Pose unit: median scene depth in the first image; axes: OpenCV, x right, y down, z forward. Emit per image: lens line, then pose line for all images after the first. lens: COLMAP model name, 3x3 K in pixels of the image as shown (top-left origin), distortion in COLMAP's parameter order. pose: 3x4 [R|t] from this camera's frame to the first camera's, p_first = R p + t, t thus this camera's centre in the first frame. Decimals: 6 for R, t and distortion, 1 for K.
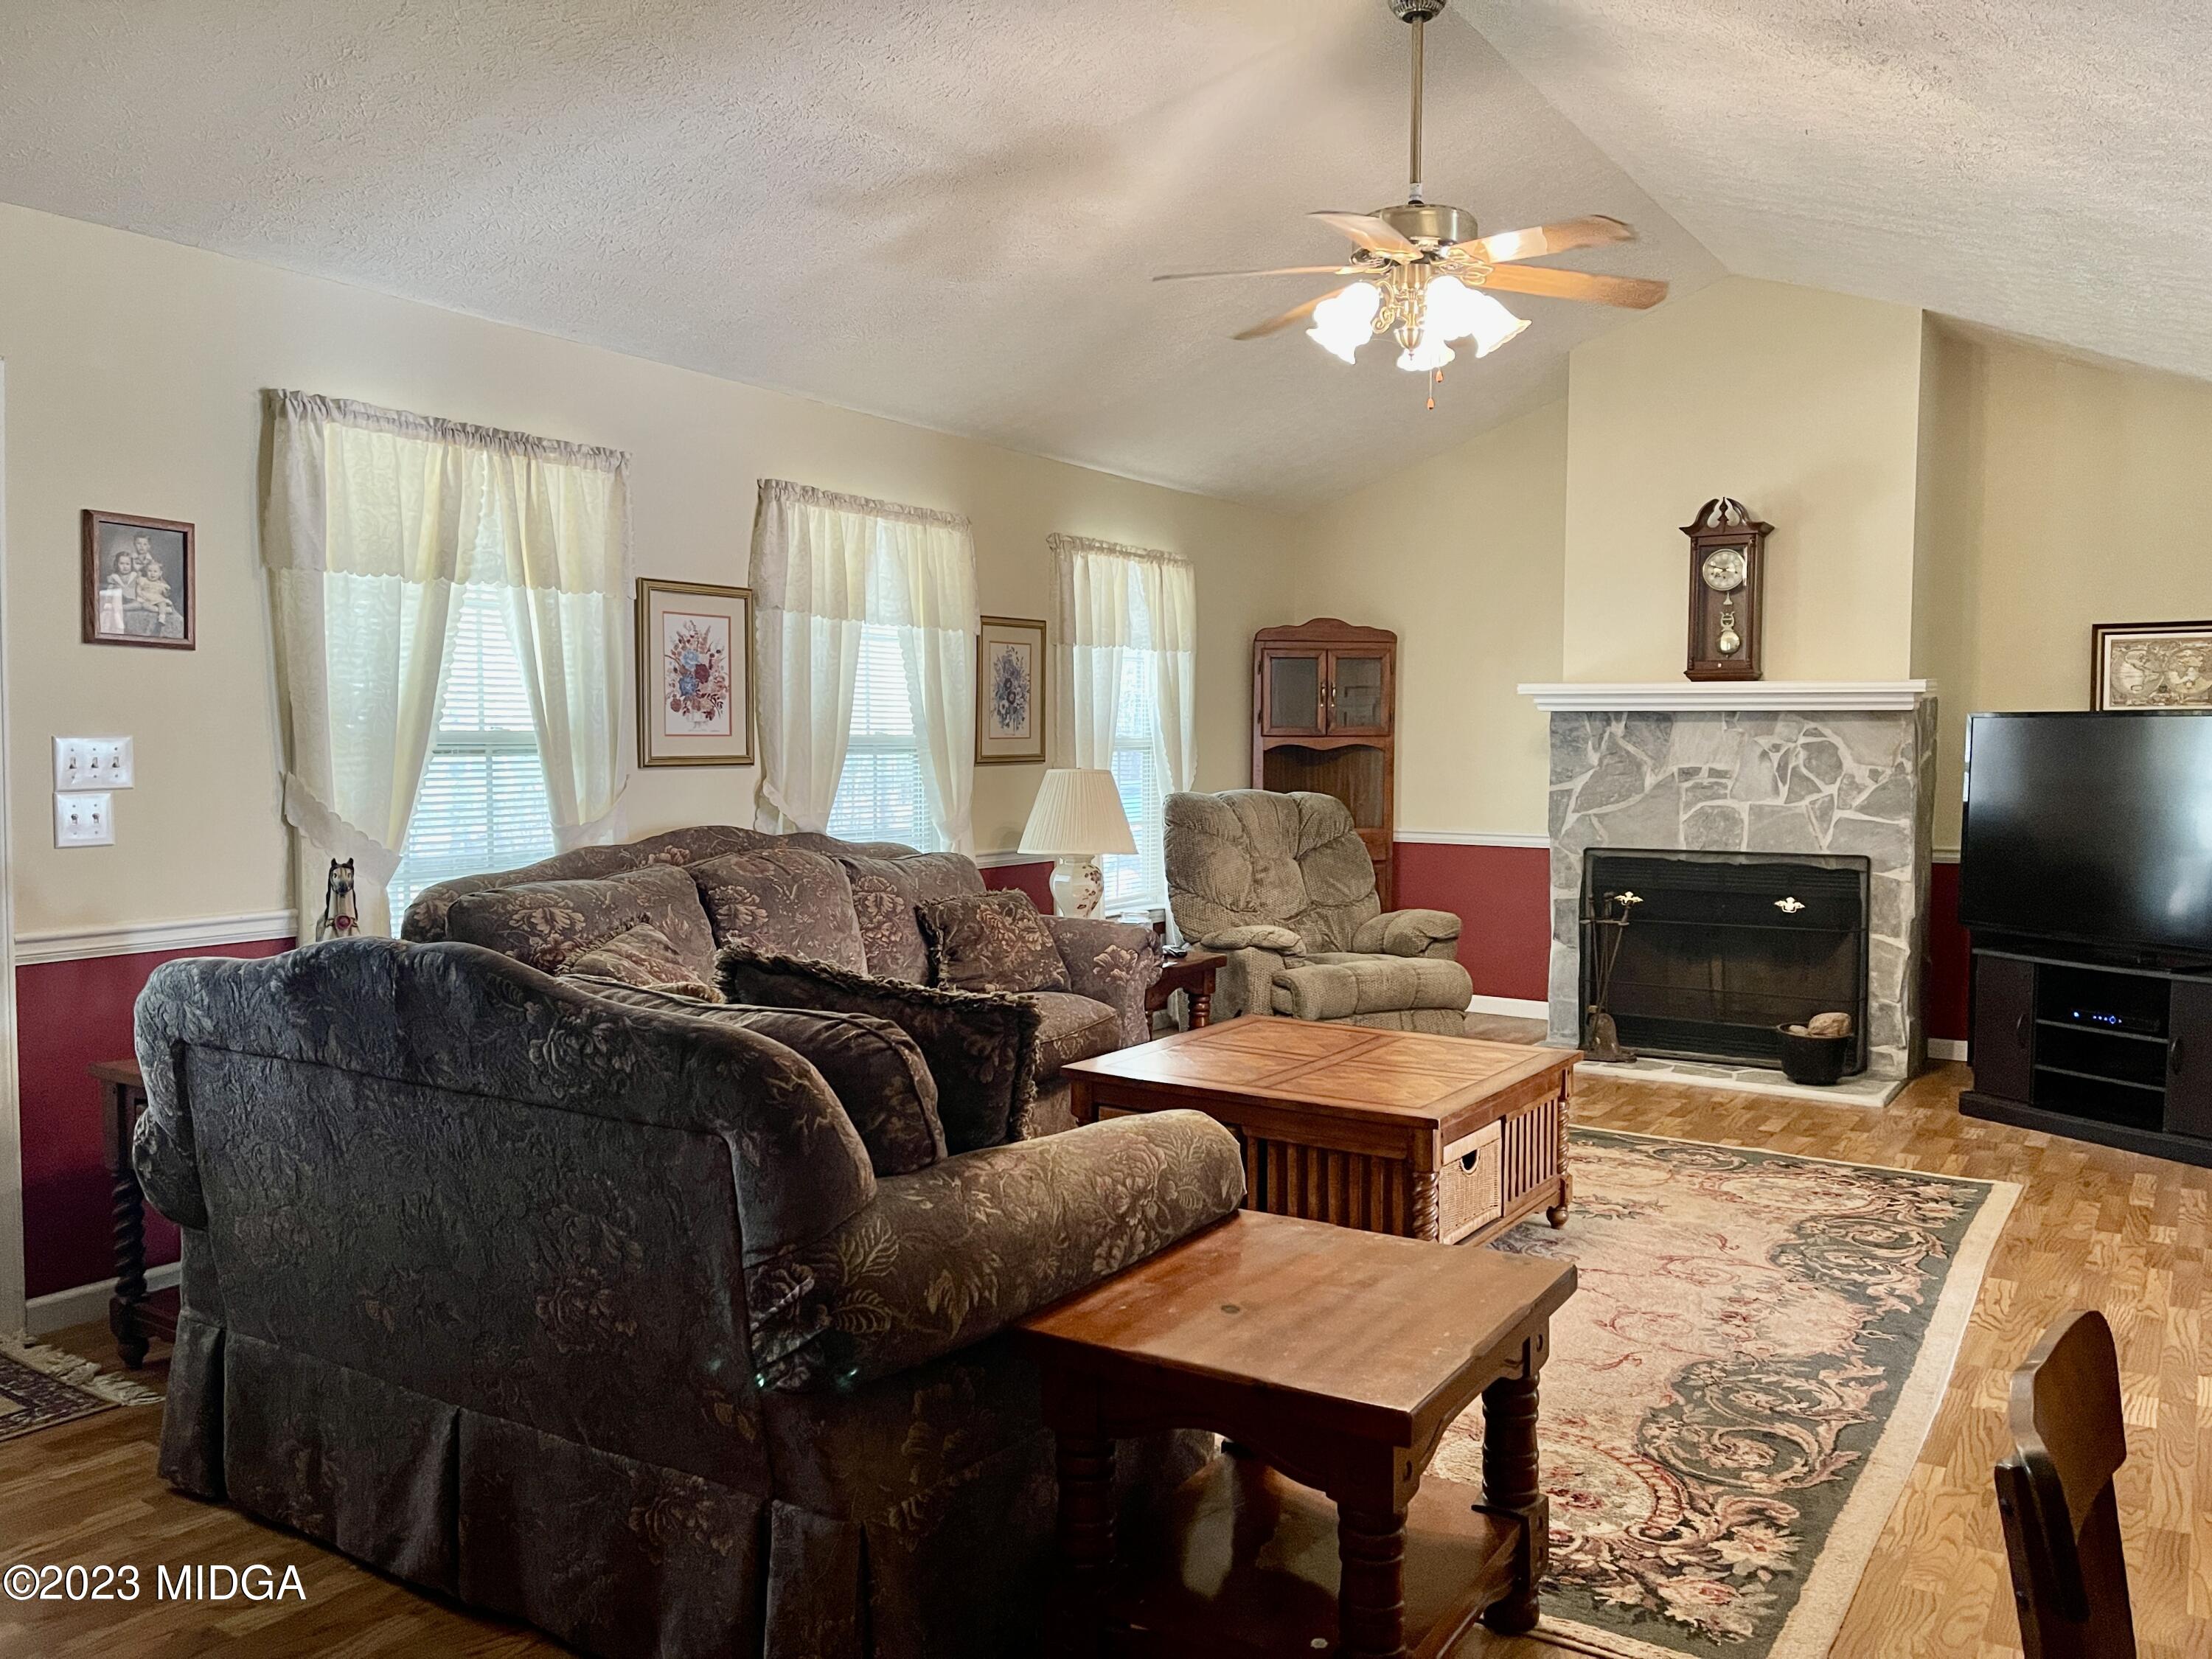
lens RADIAL K [[1687.6, 0, 1106.7], [0, 1687.6, 837.3], [0, 0, 1]] dist [0.004006, 0.001306]
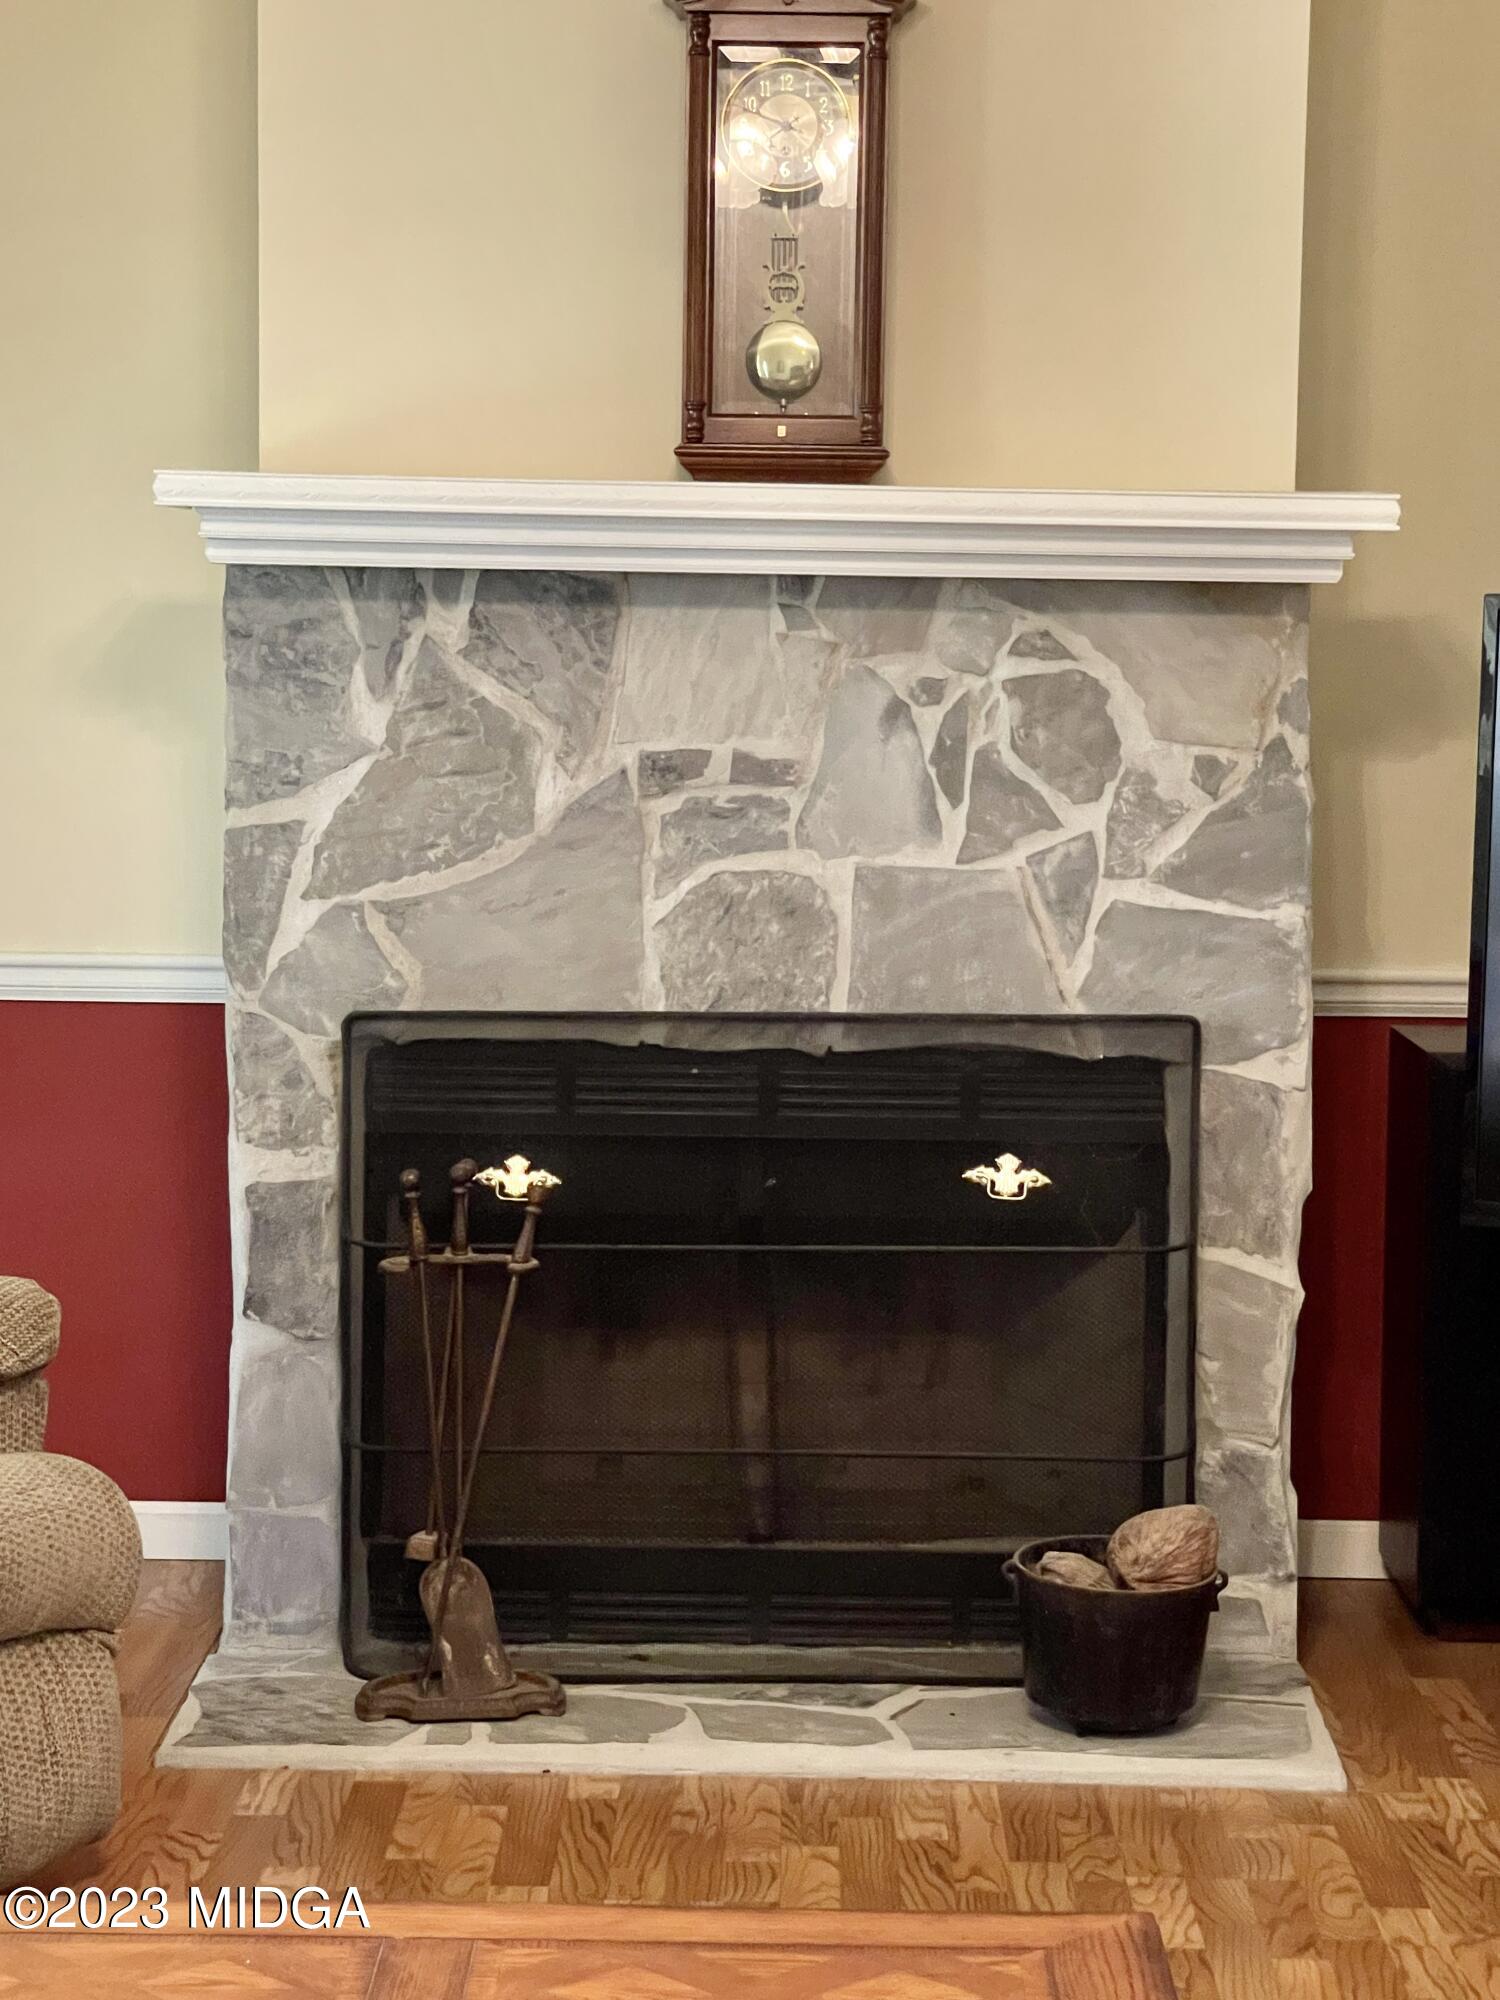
lens RADIAL K [[4503.5, 0, 751.8], [0, 4503.5, 984.2], [0, 0, 1]] dist [0.247267, 0.000000]
pose [[0.843607, -0.038766, 0.535560, -0.097711], [0.020510, 0.998989, 0.040005, -0.031753], [-0.536569, -0.022764, 0.843549, 0.282341]]
